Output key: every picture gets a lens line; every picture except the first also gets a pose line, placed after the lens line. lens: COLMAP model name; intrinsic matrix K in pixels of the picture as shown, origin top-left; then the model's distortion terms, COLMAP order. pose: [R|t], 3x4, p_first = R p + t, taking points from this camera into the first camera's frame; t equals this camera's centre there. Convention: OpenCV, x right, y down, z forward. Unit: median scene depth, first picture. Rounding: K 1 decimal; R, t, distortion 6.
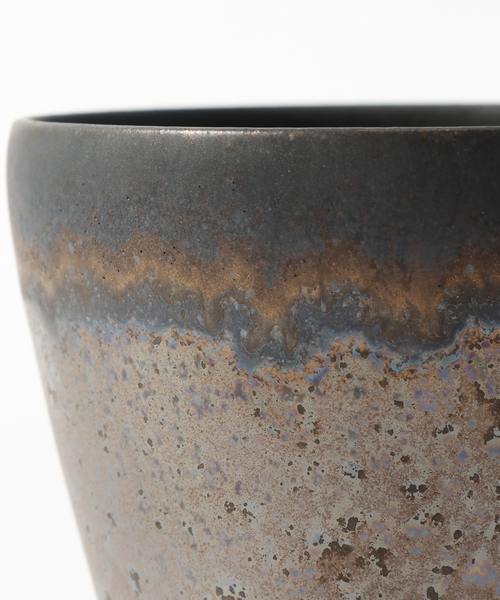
lens RADIAL K [[2695.9, 0, 250.1], [0, 2695.9, 300.0], [0, 0, 1]] dist [-0.288962, 0.000000]
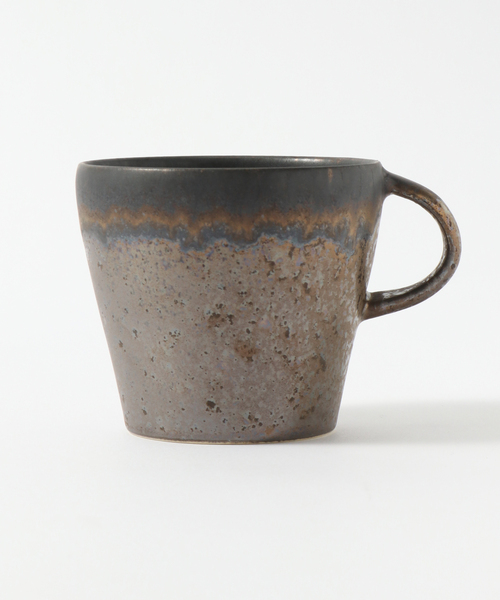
lens RADIAL K [[2695.9, 0, 249.8], [0, 2695.9, 299.9], [0, 0, 1]] dist [-0.288962, 0.000000]
pose [[0.984314, -0.009330, 0.176177, -0.436697], [0.010916, 0.999908, -0.008036, 0.100067], [-0.176086, 0.009833, 0.984326, -1.827683]]
